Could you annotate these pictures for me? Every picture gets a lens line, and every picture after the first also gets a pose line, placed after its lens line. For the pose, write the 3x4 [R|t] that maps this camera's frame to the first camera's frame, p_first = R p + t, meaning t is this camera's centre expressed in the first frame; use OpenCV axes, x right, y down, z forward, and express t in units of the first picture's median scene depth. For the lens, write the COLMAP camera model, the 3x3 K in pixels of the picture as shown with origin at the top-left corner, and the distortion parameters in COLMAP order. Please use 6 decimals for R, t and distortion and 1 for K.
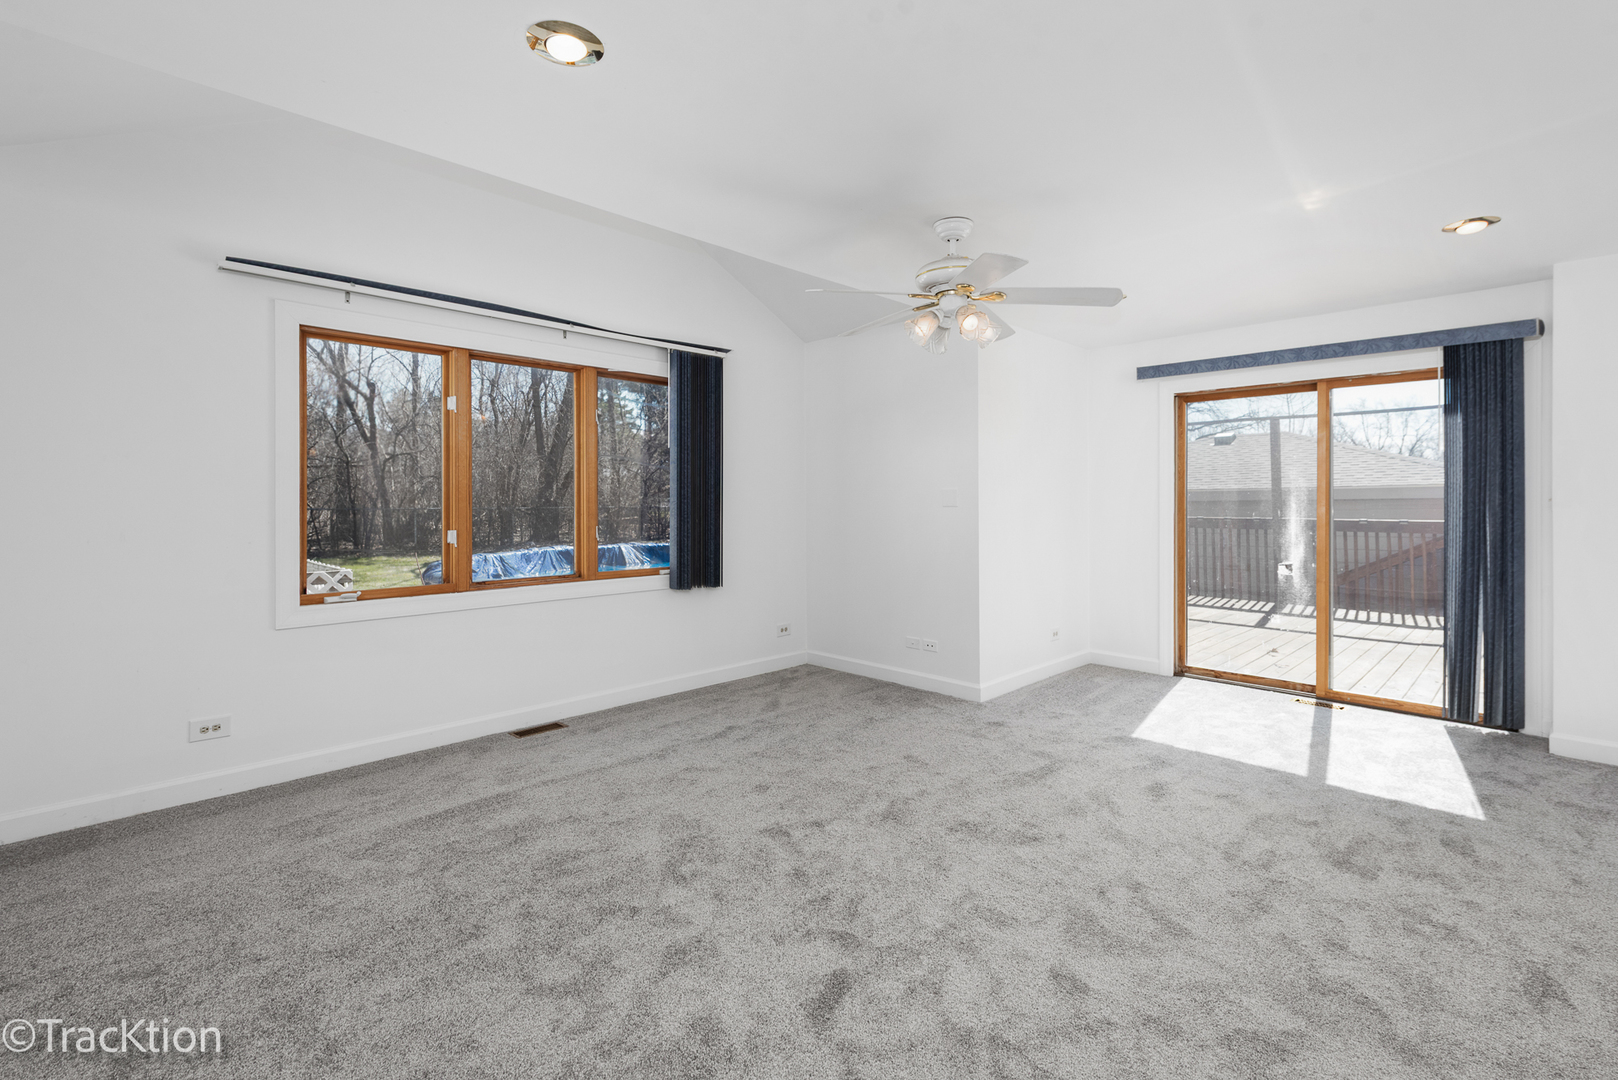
lens RADIAL K [[731.2, 0, 811.2], [0, 731.2, 497.3], [0, 0, 1]] dist [0.022294, -0.009443]
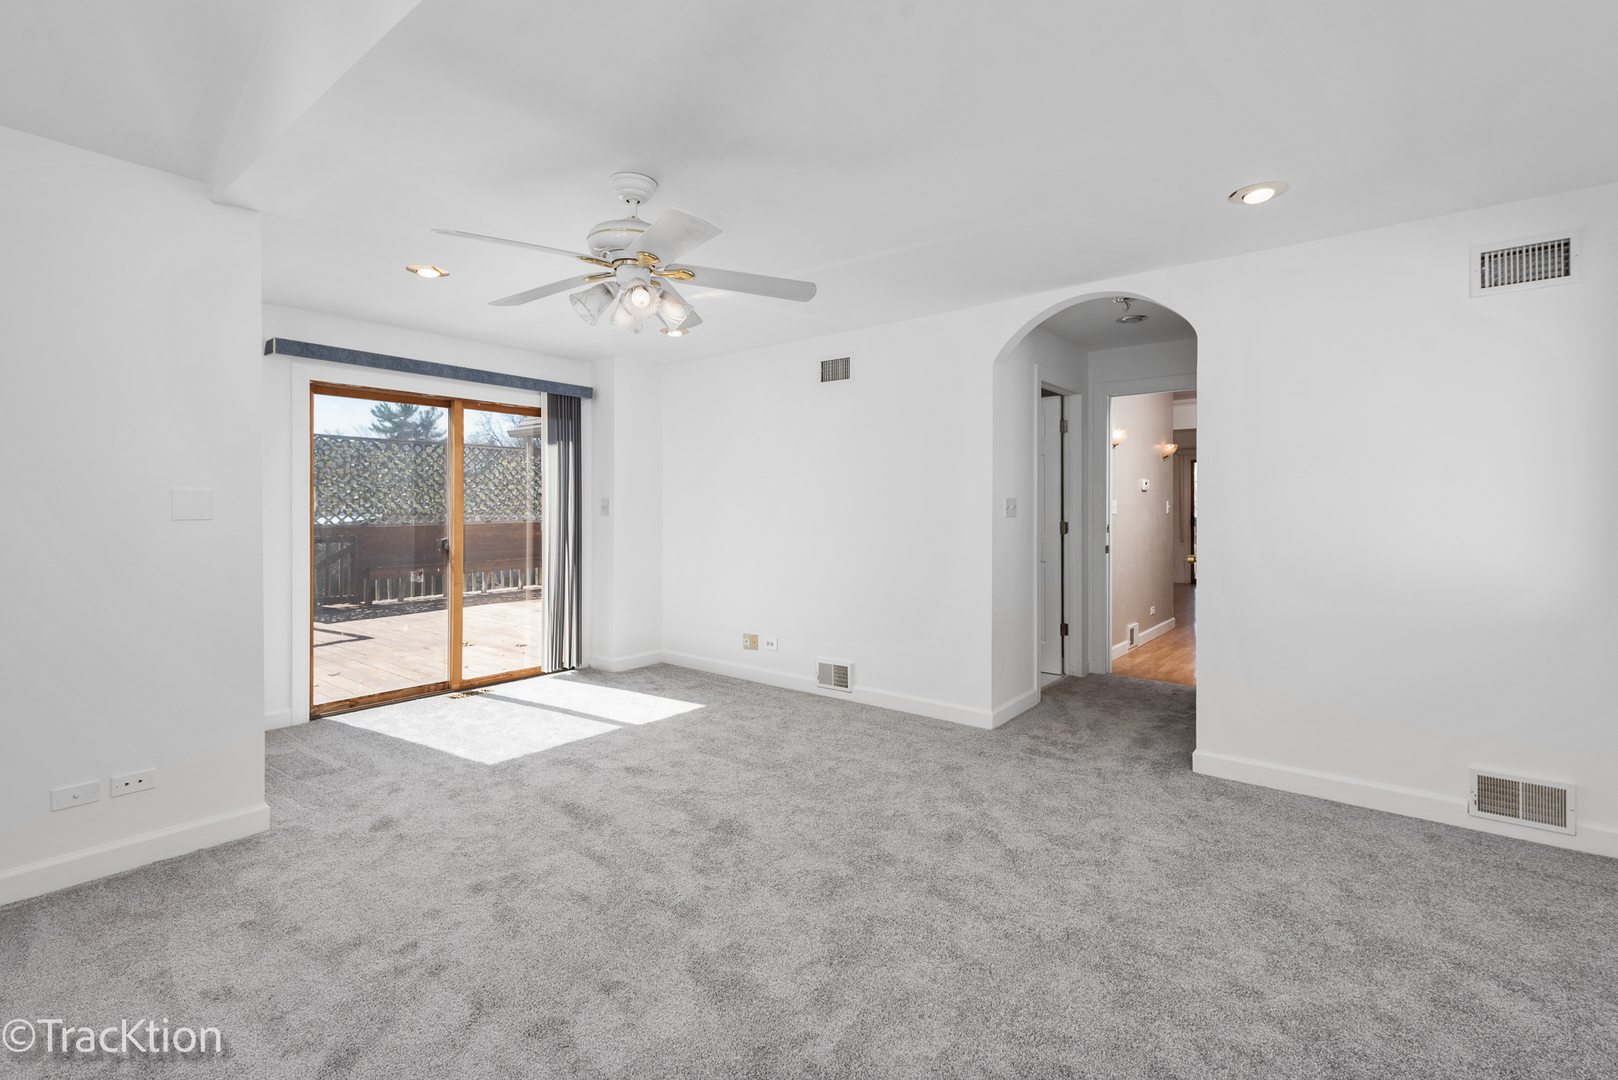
lens RADIAL K [[731.2, 0, 811.2], [0, 731.2, 497.3], [0, 0, 1]] dist [0.022294, -0.009443]
pose [[-0.103090, 0.013877, 0.994575, -0.525290], [-0.000050, 0.999903, -0.013957, 0.002948], [-0.994672, -0.001489, -0.103080, 0.693582]]
